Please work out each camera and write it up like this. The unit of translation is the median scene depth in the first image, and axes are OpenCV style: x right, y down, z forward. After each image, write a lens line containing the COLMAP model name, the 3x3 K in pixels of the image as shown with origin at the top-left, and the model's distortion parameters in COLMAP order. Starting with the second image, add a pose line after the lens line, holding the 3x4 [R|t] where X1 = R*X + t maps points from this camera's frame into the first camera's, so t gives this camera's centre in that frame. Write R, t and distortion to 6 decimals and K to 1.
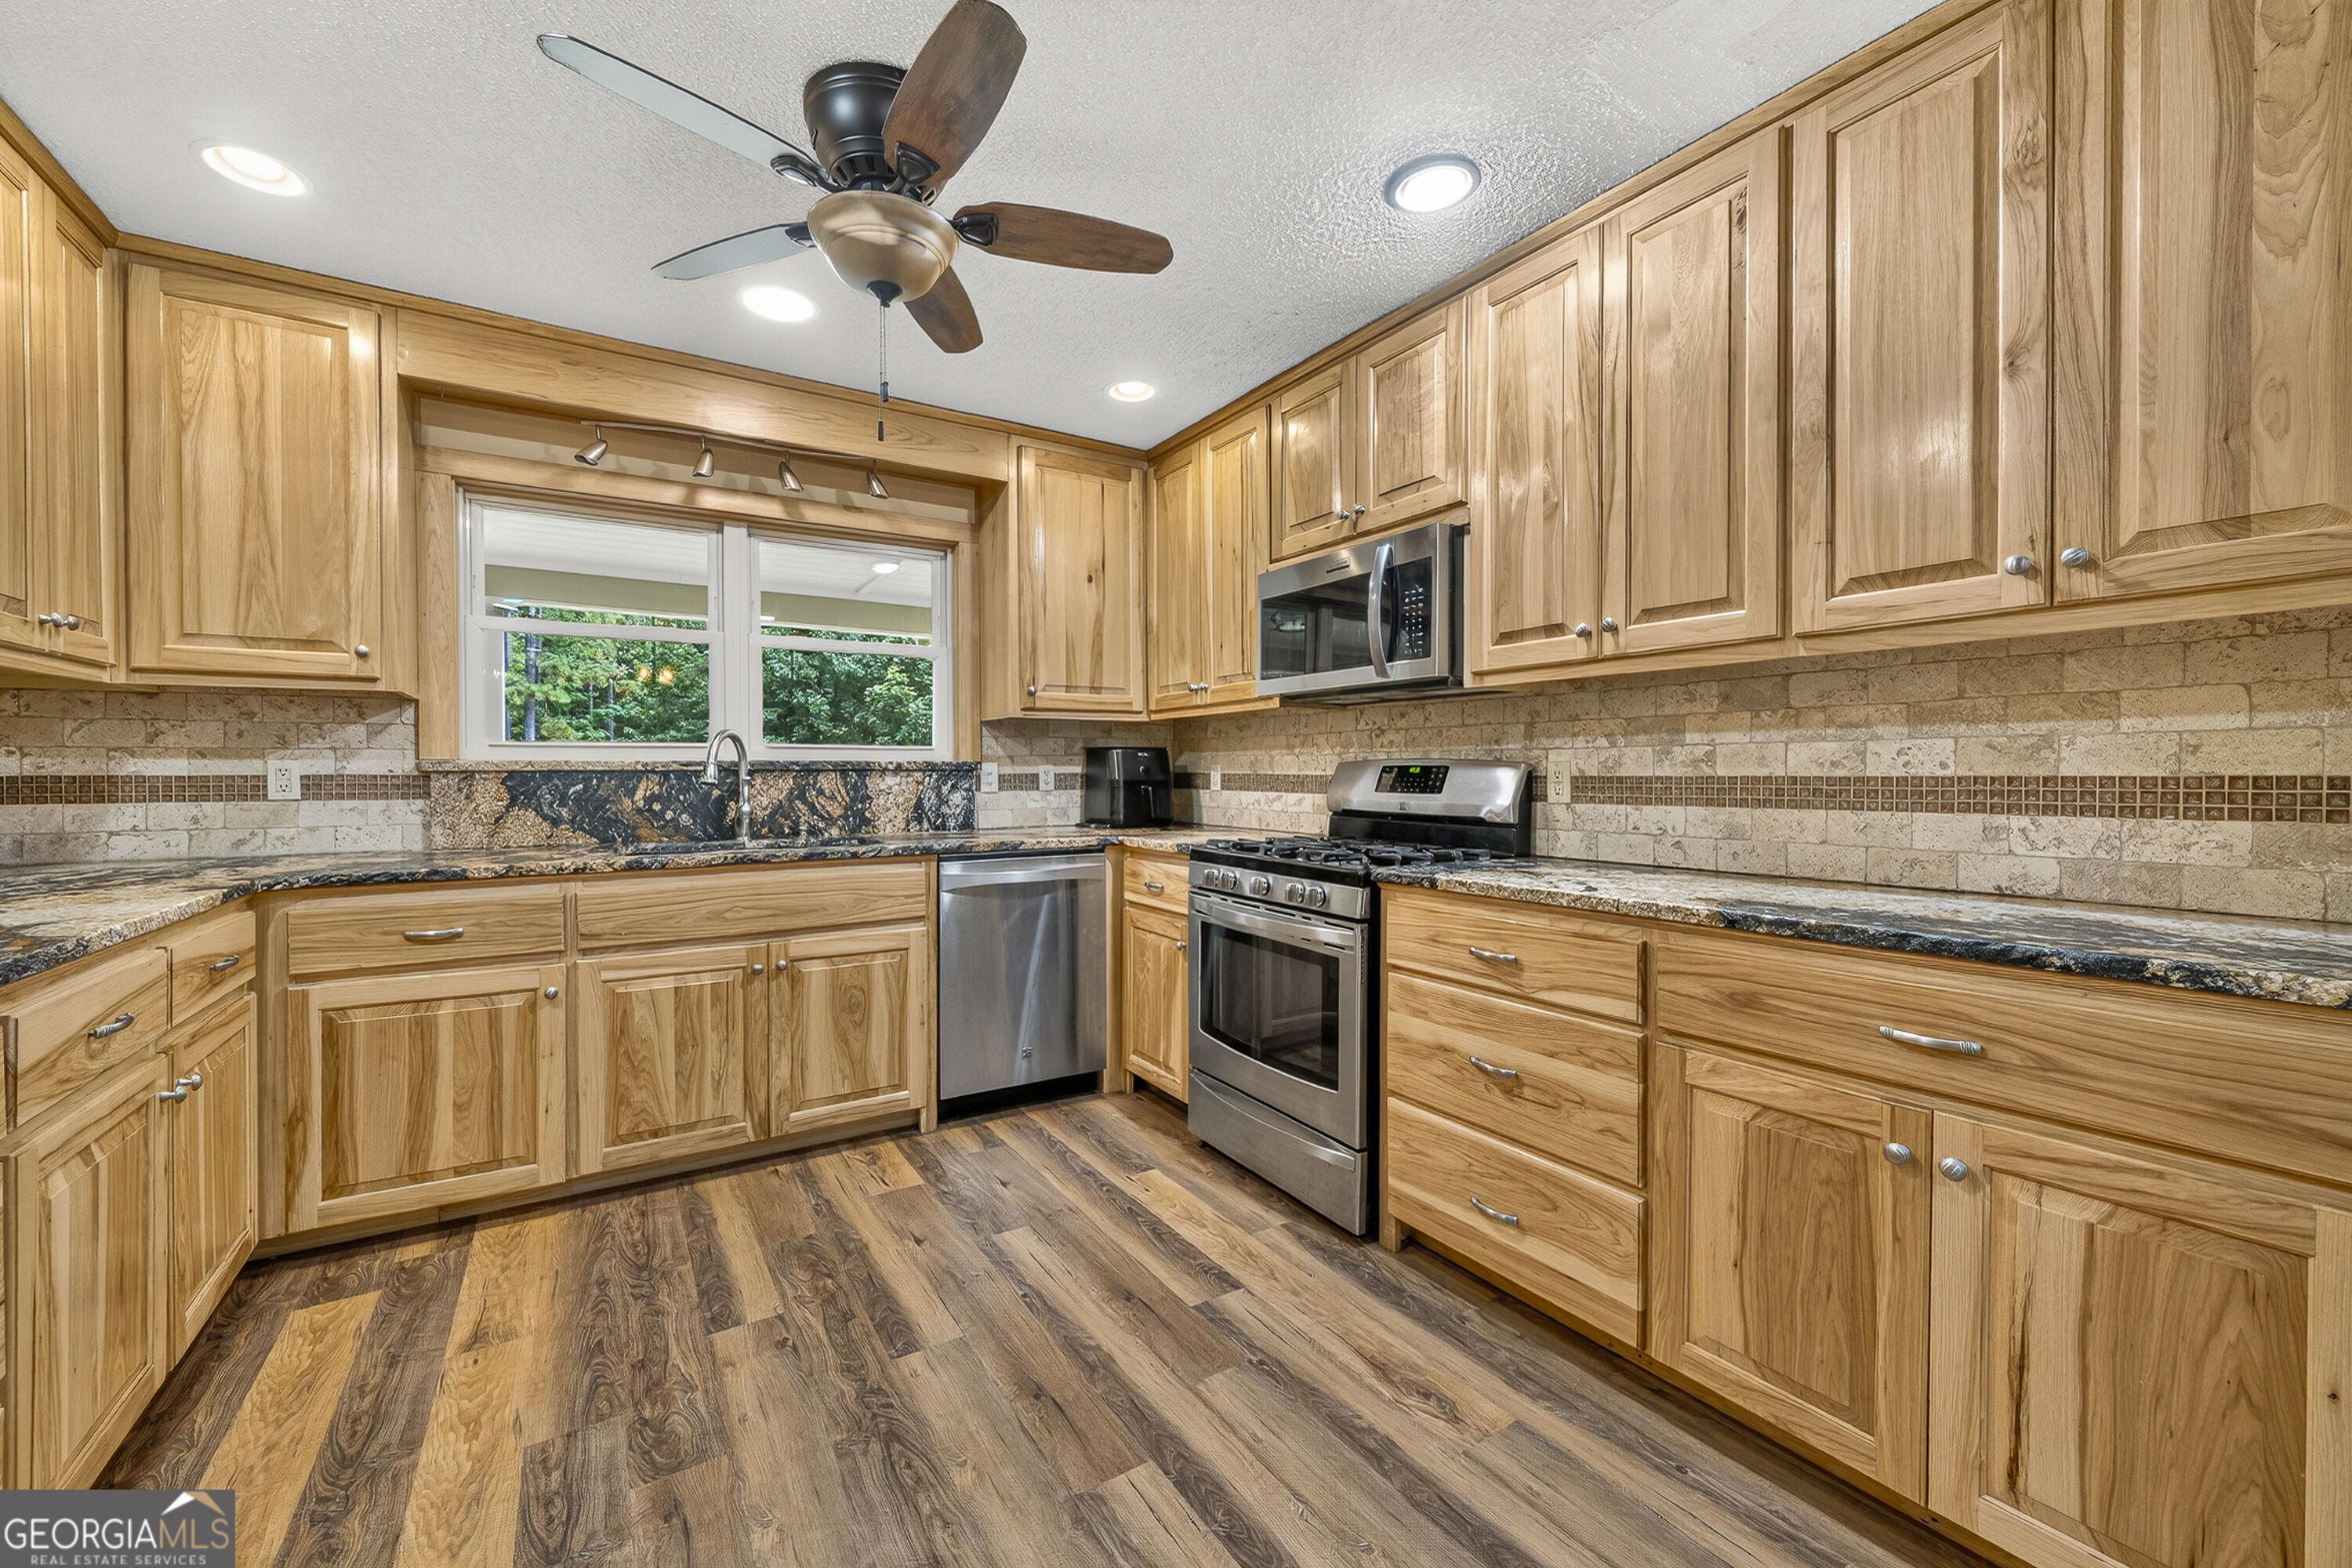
lens RADIAL K [[908.4, 0, 1179.0], [0, 908.4, 778.0], [0, 0, 1]] dist [-0.001324, 0.000039]
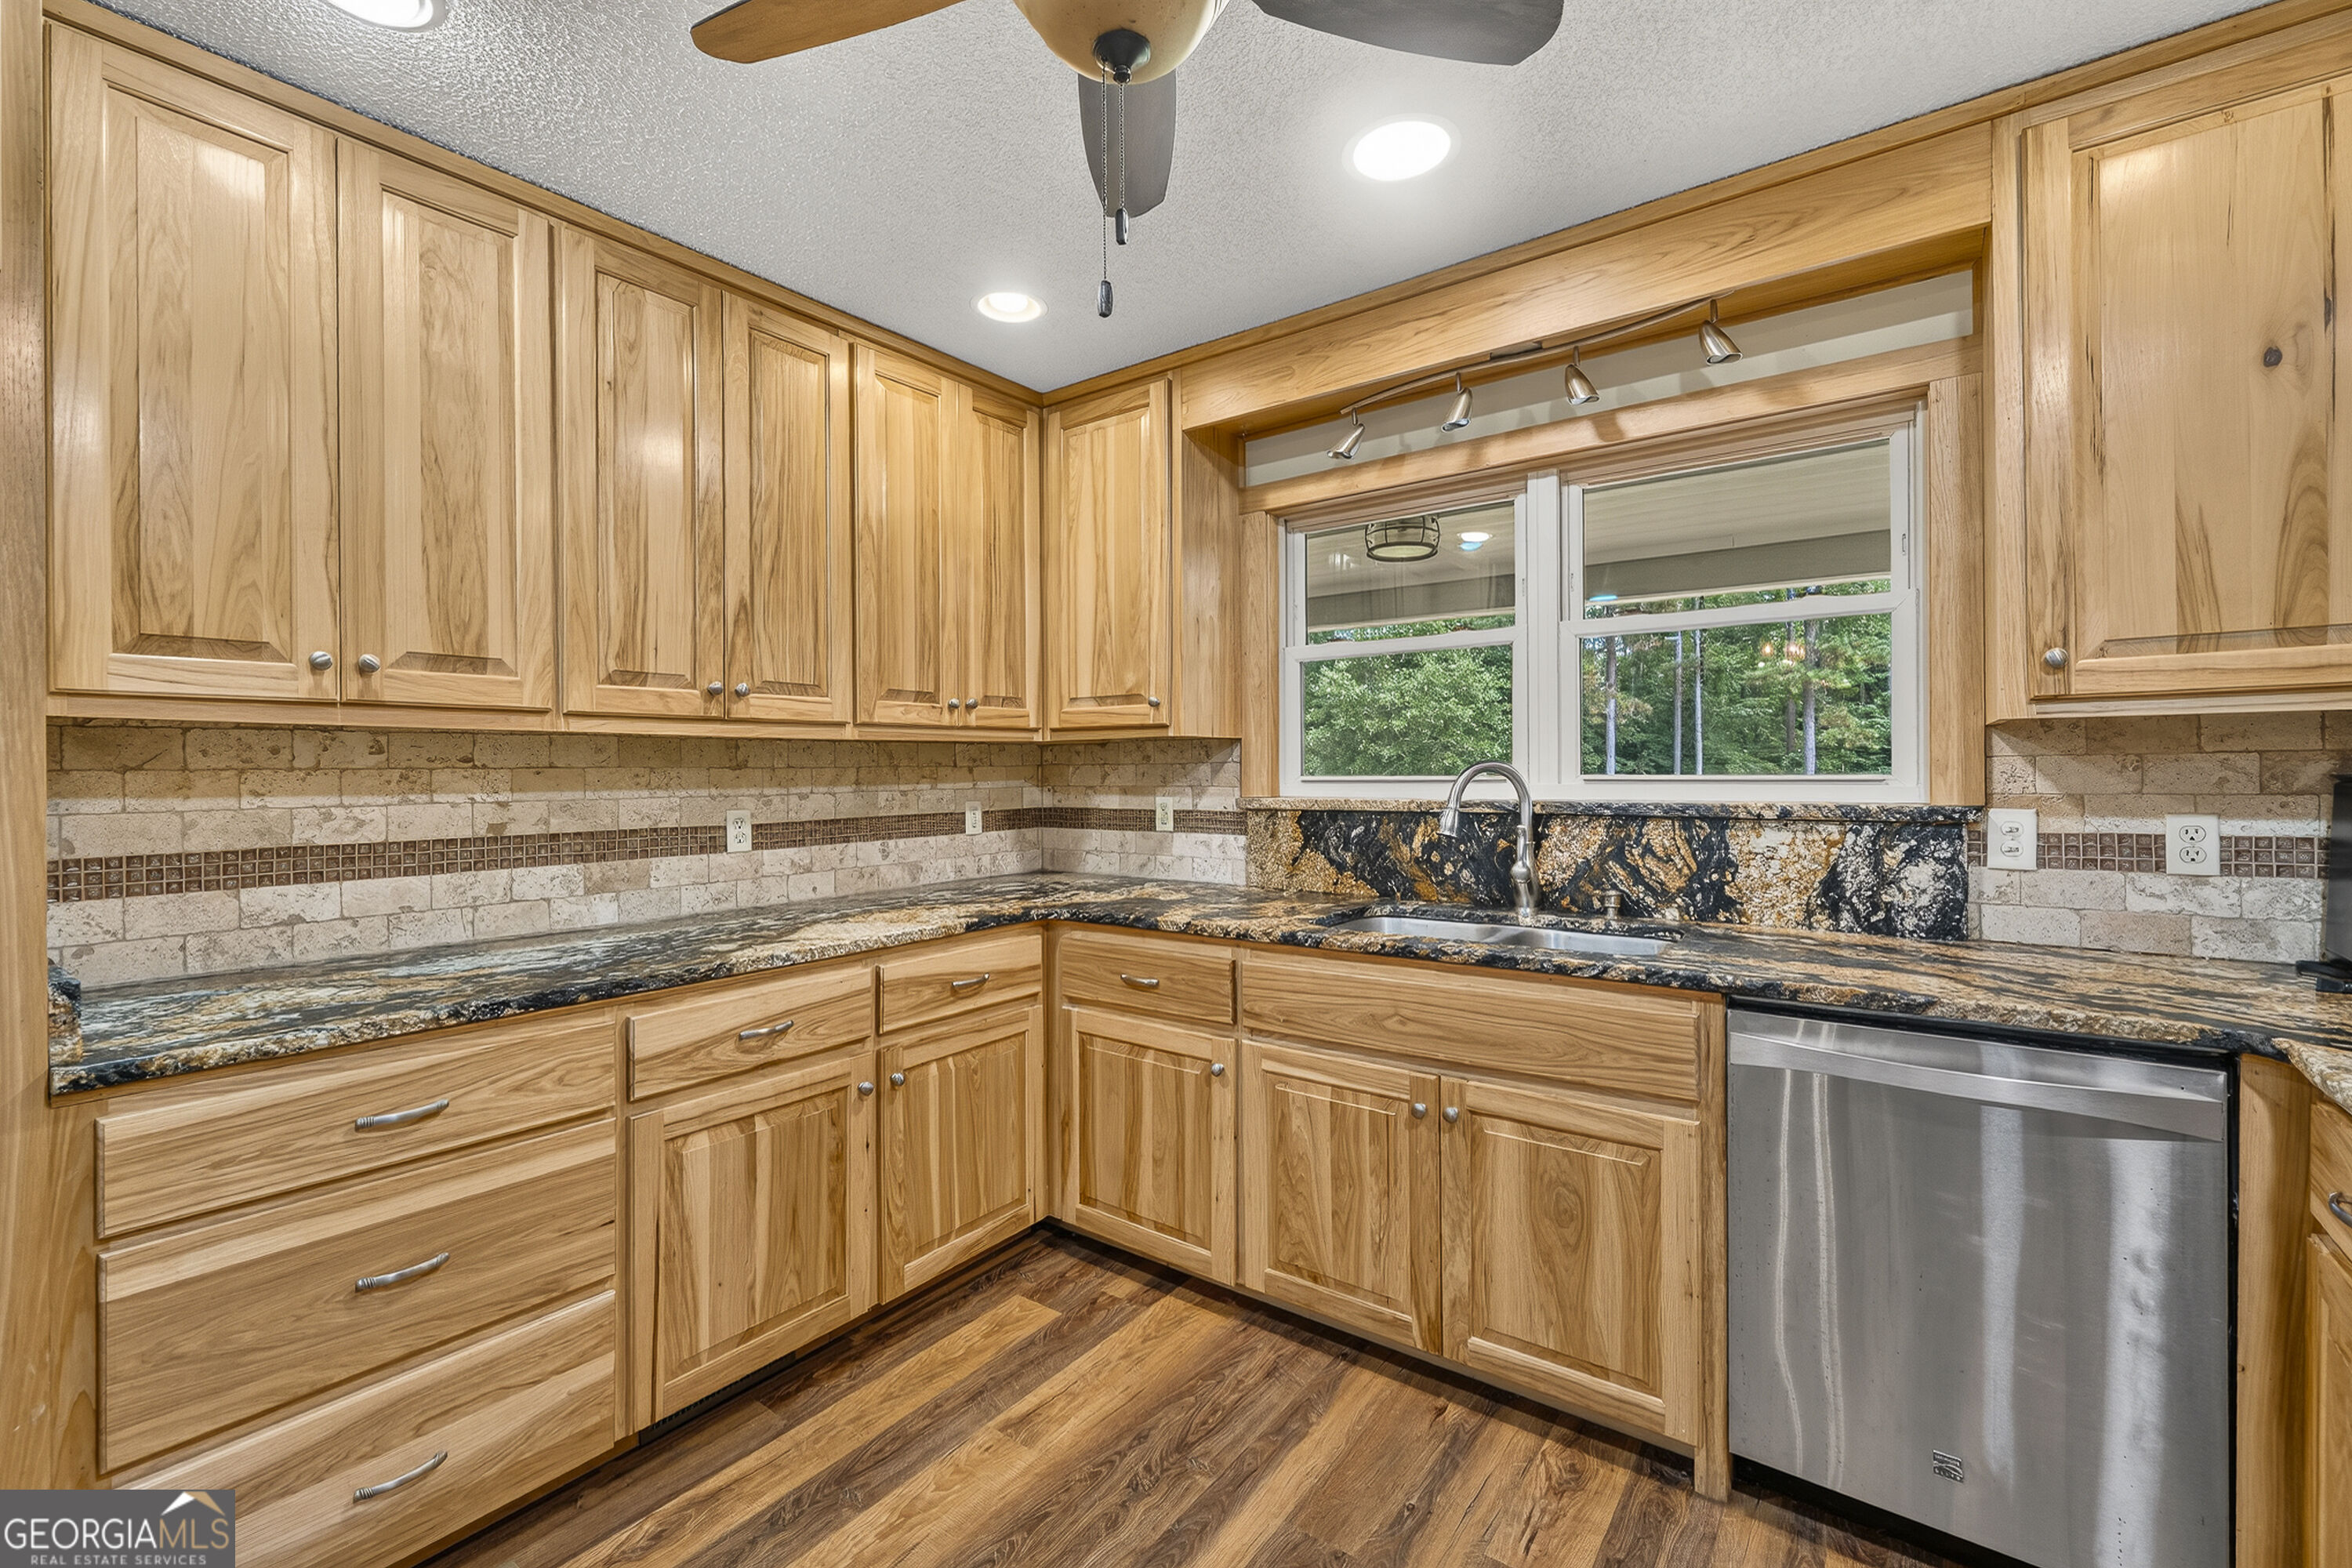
lens RADIAL K [[992.9, 0, 1180.8], [0, 992.9, 770.5], [0, 0, 1]] dist [-0.003095, 0.000168]
pose [[0.352135, 0.003468, -0.935943, 0.180012], [-0.000799, 0.999994, 0.003404, -0.052268], [0.935949, -0.000451, 0.352136, 0.525352]]
